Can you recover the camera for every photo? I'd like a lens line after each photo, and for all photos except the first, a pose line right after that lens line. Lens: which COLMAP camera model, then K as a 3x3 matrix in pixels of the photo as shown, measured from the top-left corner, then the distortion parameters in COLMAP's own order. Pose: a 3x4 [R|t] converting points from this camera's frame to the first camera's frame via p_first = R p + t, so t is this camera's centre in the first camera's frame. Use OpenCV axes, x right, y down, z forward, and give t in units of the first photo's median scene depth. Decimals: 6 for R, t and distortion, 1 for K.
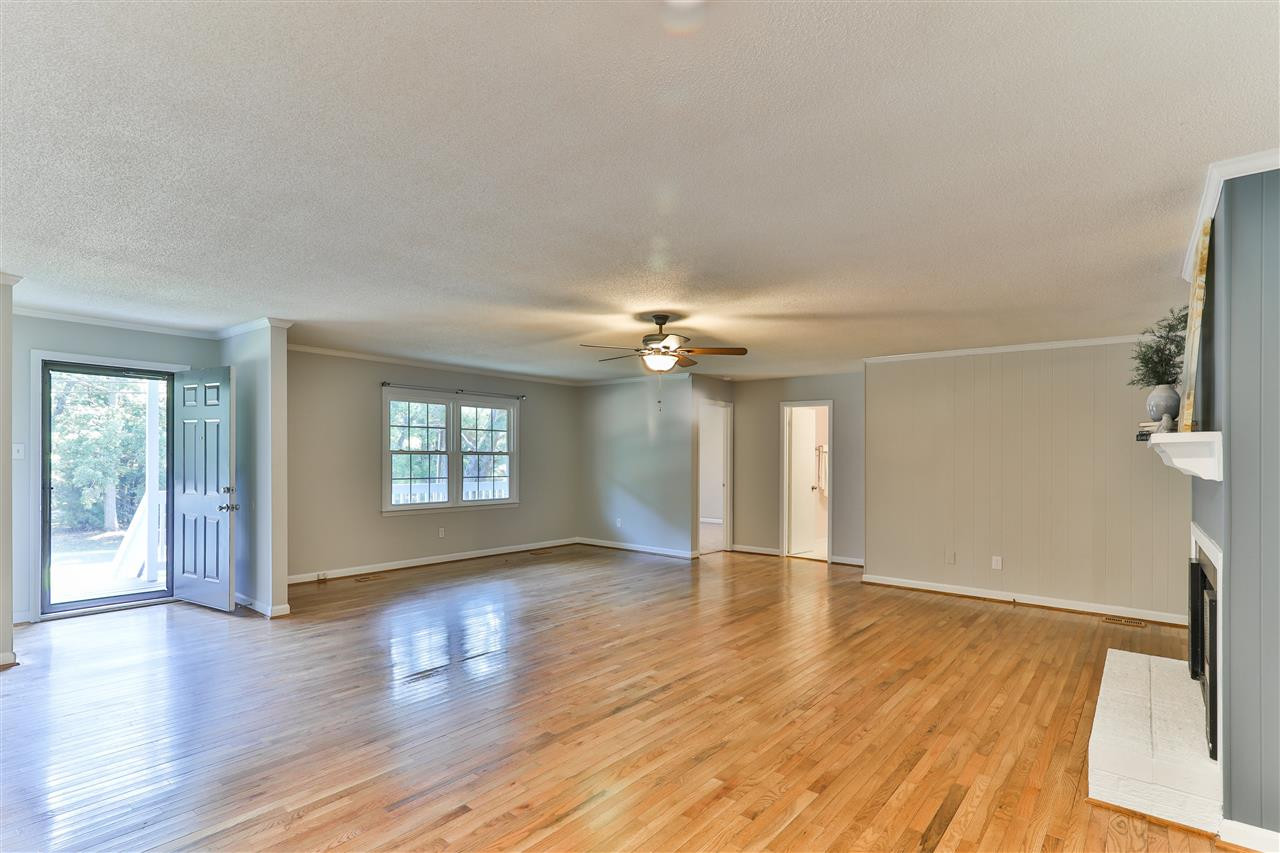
lens RADIAL K [[636.5, 0, 631.2], [0, 636.5, 454.5], [0, 0, 1]] dist [0.012450, 0.000333]
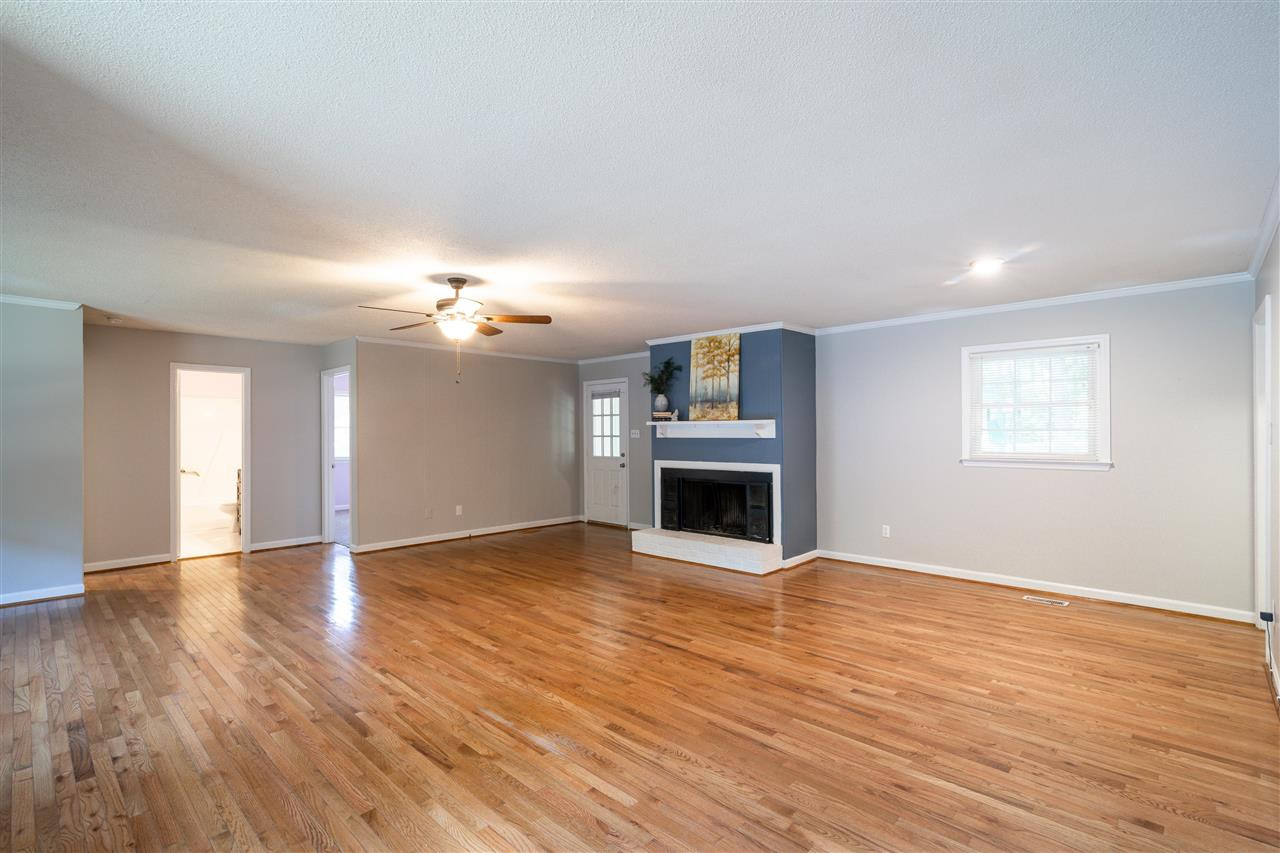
lens RADIAL K [[587.4, 0, 640.5], [0, 587.4, 430.1], [0, 0, 1]] dist [-0.004604, 0.000063]
pose [[0.059673, -0.000327, 0.998218, -1.017160], [0.004147, 0.999991, 0.000080, 0.006014], [-0.998209, 0.004135, 0.059673, 0.927264]]
